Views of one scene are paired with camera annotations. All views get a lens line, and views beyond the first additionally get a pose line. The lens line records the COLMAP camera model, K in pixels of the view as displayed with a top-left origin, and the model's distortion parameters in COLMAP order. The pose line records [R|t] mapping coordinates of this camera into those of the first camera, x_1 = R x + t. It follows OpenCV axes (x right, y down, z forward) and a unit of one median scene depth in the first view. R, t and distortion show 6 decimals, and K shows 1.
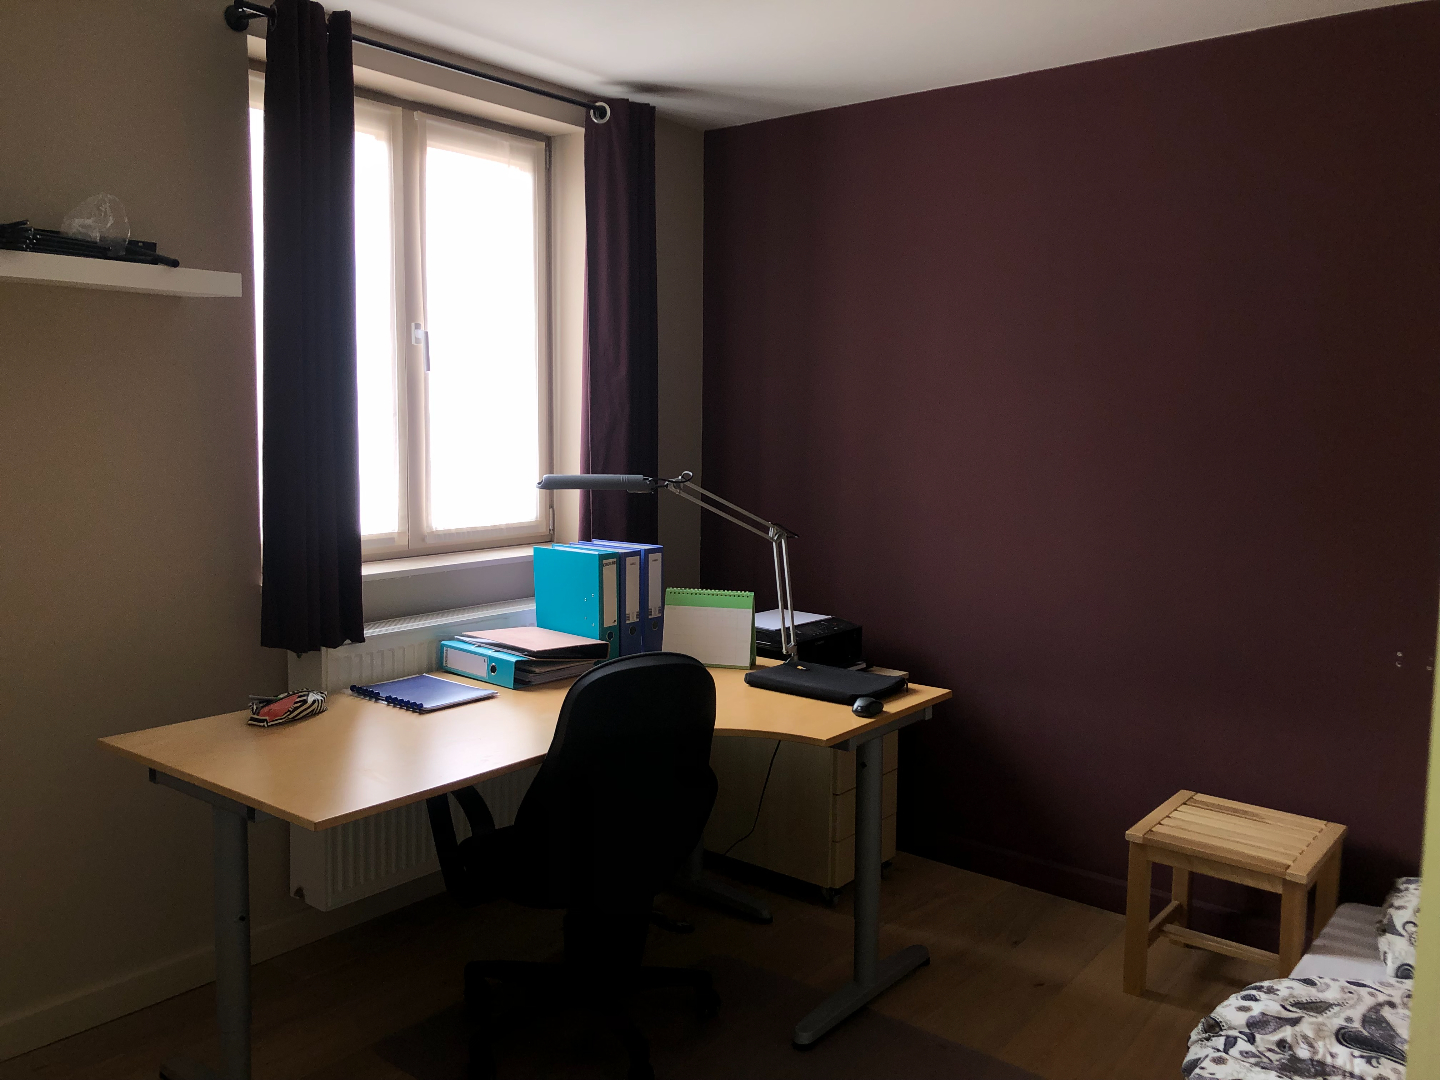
lens RADIAL K [[1167.0, 0, 702.8], [0, 1167.0, 543.1], [0, 0, 1]] dist [0.031618, -0.054798]
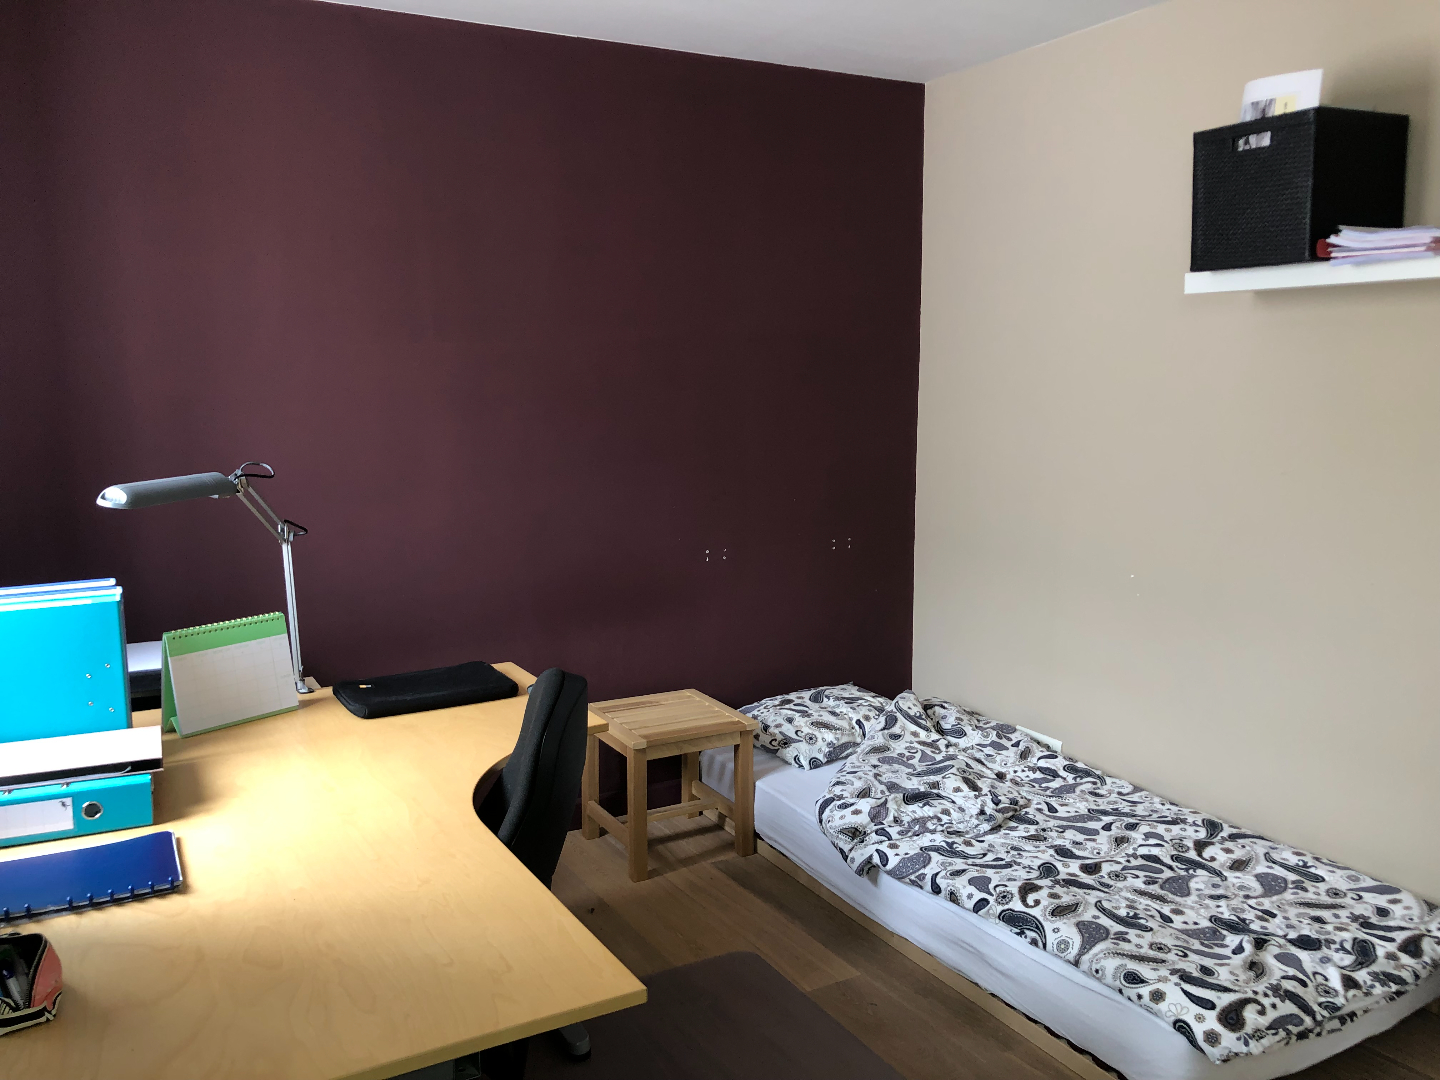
lens RADIAL K [[1167.0, 0, 702.8], [0, 1167.0, 543.1], [0, 0, 1]] dist [0.031618, -0.054798]
pose [[0.370264, -0.145453, 0.917468, -0.626224], [0.114208, 0.987300, 0.110433, -0.061744], [-0.921879, 0.063893, 0.382173, 0.493738]]
